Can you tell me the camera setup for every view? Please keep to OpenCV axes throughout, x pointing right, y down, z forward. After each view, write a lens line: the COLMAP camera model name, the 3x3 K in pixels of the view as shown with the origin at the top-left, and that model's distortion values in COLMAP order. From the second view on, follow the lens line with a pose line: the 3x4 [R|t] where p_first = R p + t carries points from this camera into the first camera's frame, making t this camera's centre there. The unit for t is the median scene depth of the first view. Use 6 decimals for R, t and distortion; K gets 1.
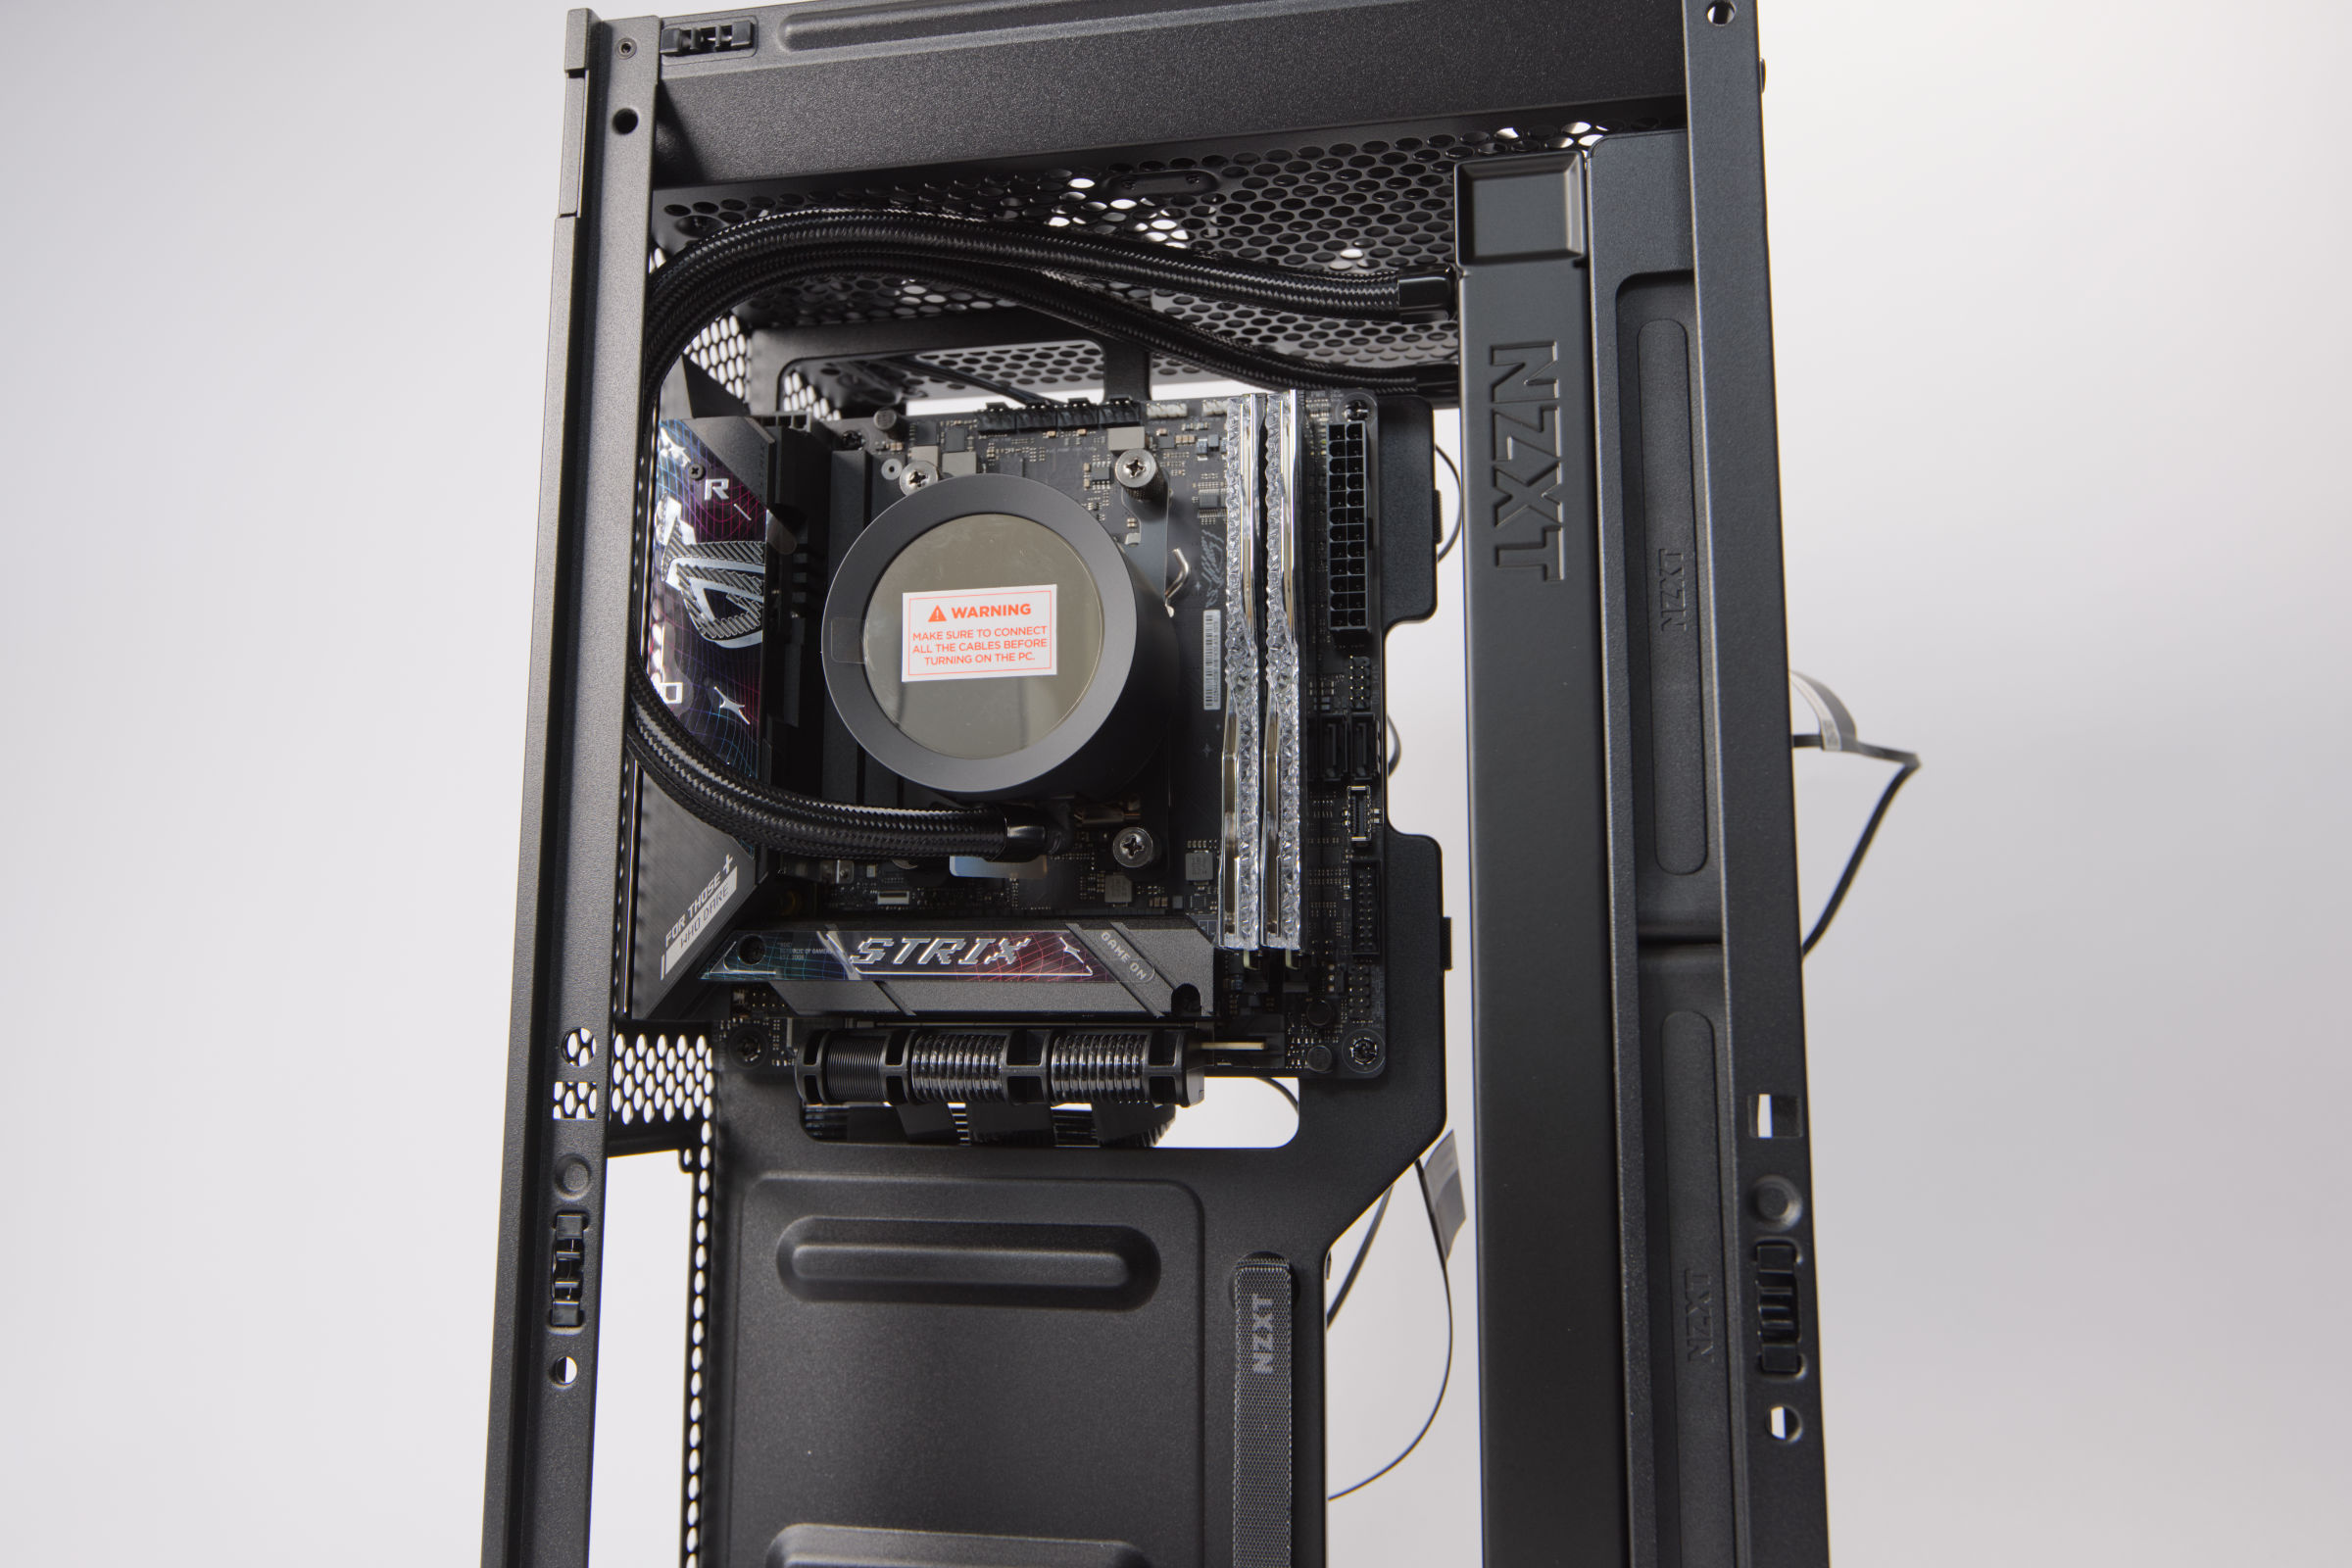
lens RADIAL K [[1763.2, 0, 1188.0], [0, 1763.2, 778.5], [0, 0, 1]] dist [-0.049931, -0.002232]
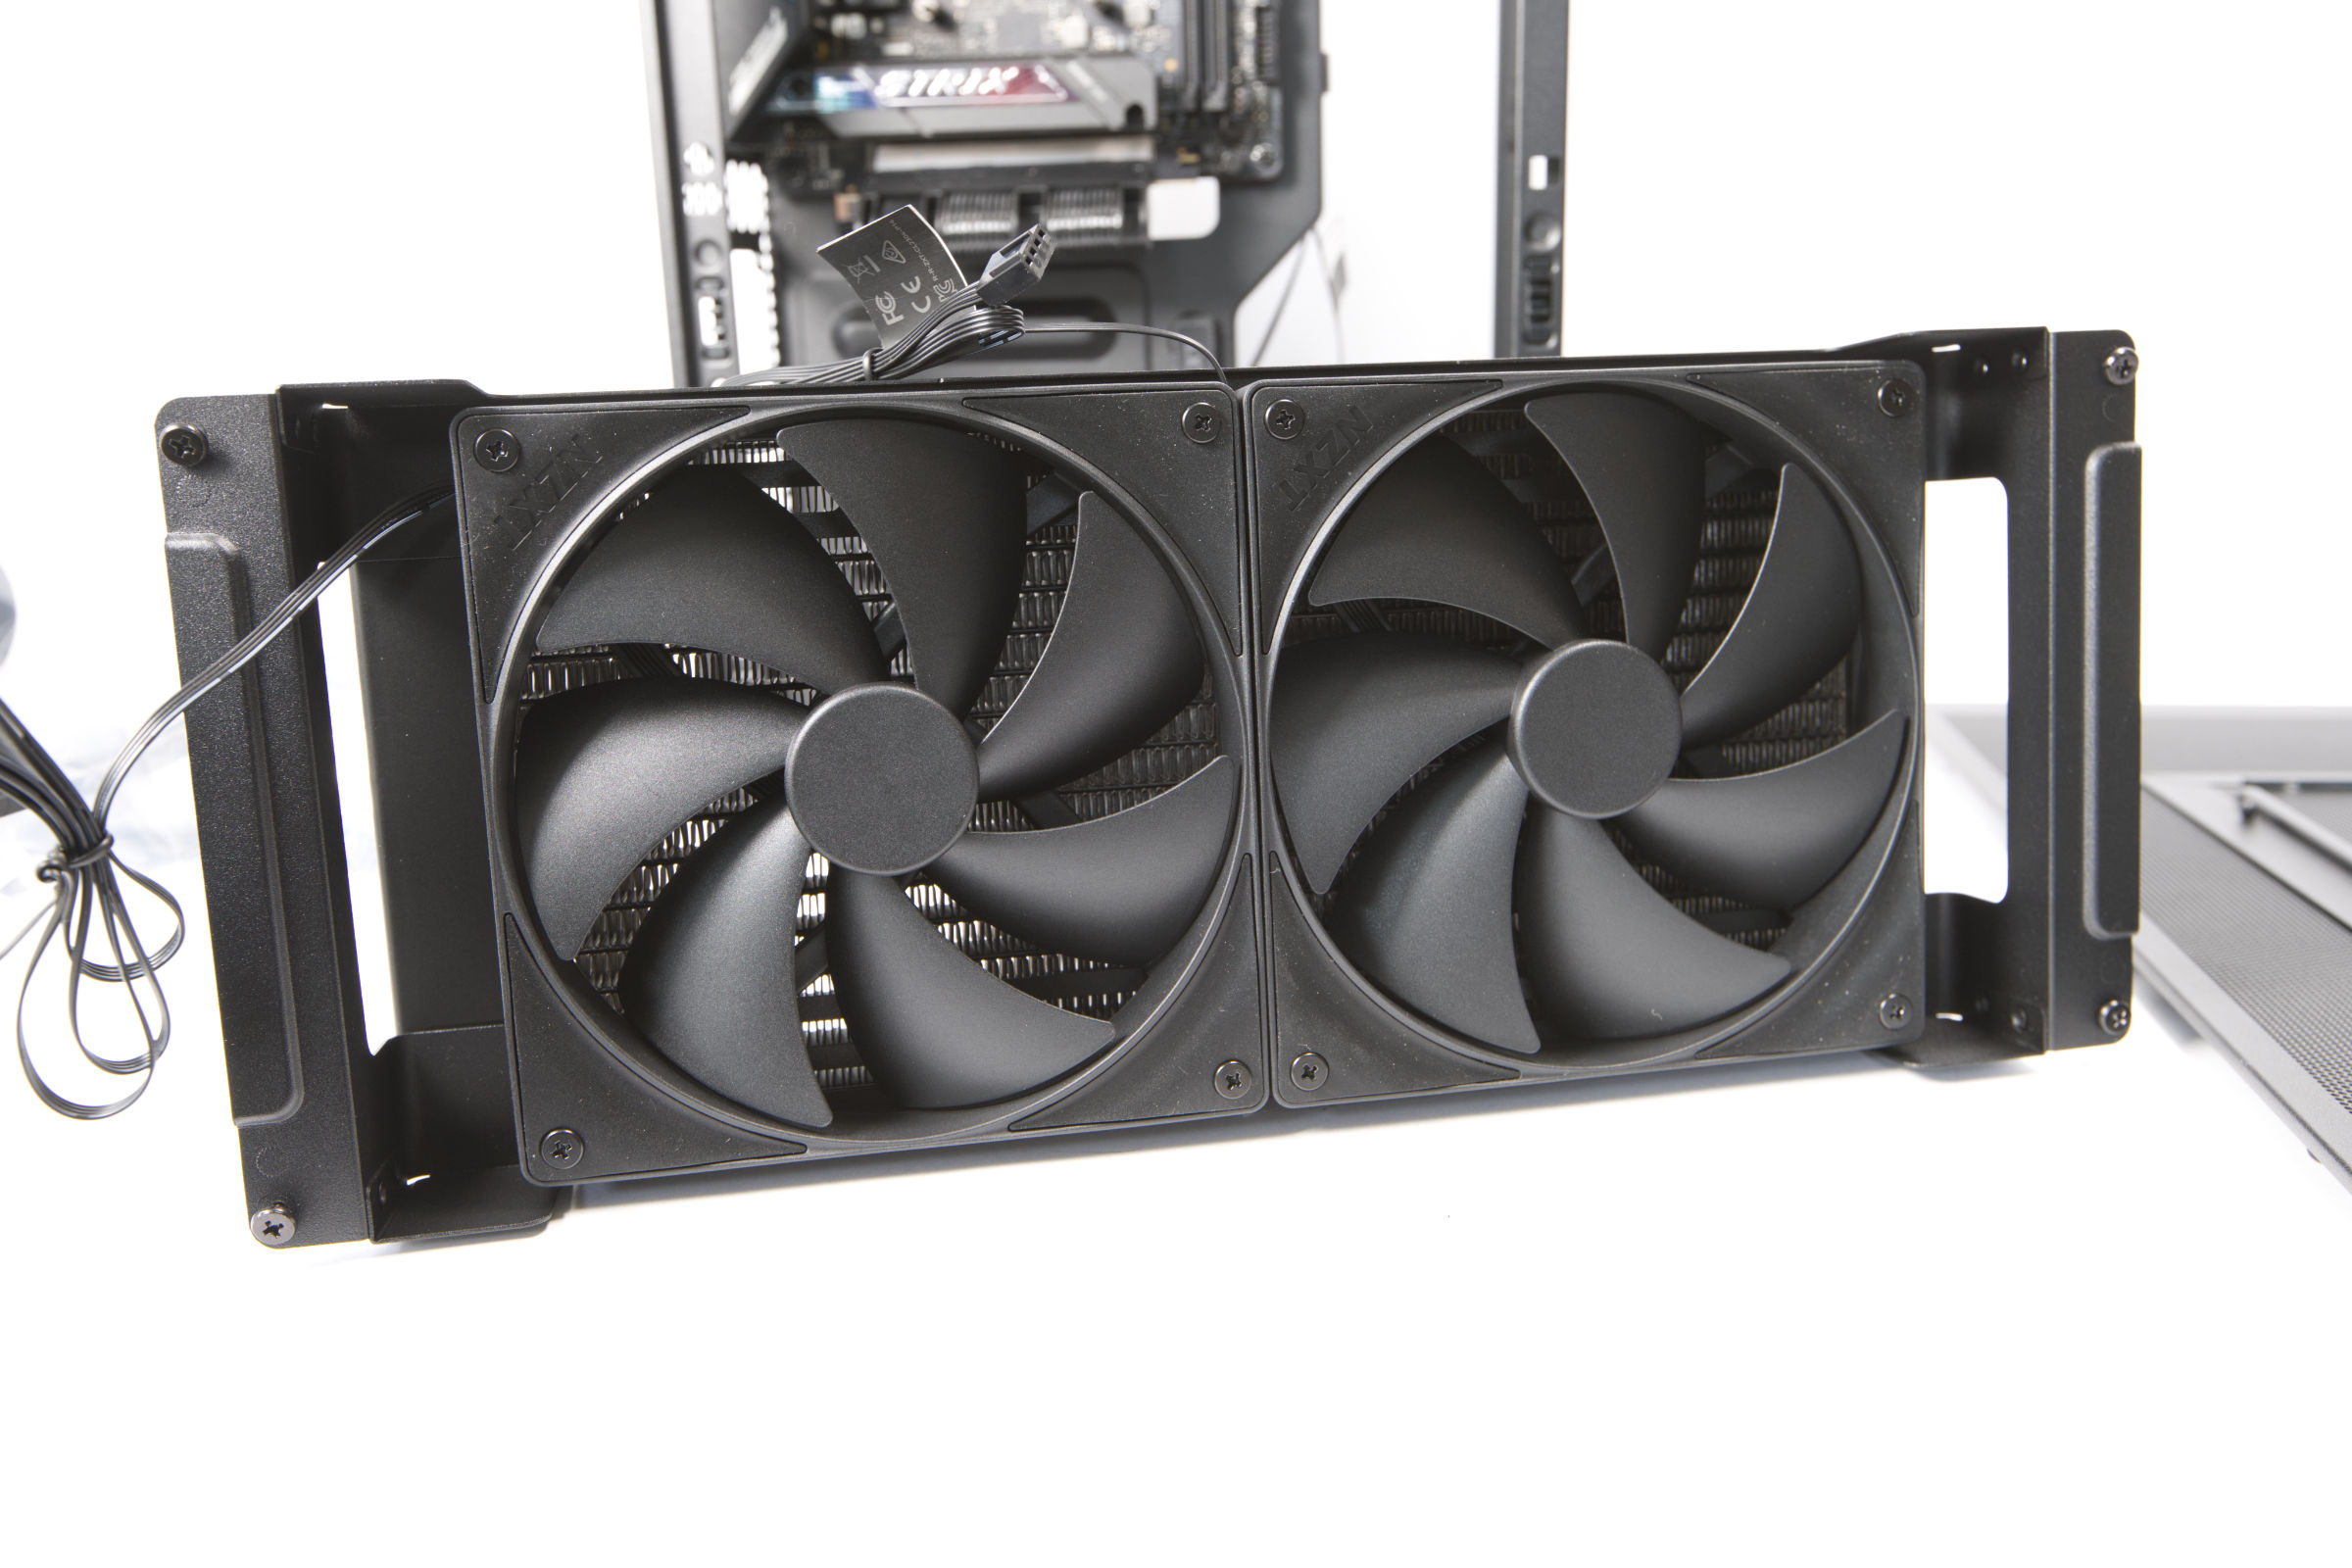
lens RADIAL K [[1862.5, 0, 1180.9], [0, 1862.5, 790.4], [0, 0, 1]] dist [-0.005499, 0.001597]
pose [[0.997228, -0.048456, 0.056470, -0.069514], [0.021822, 0.915978, 0.400634, 0.028317], [-0.071138, -0.398291, 0.914497, -0.504380]]
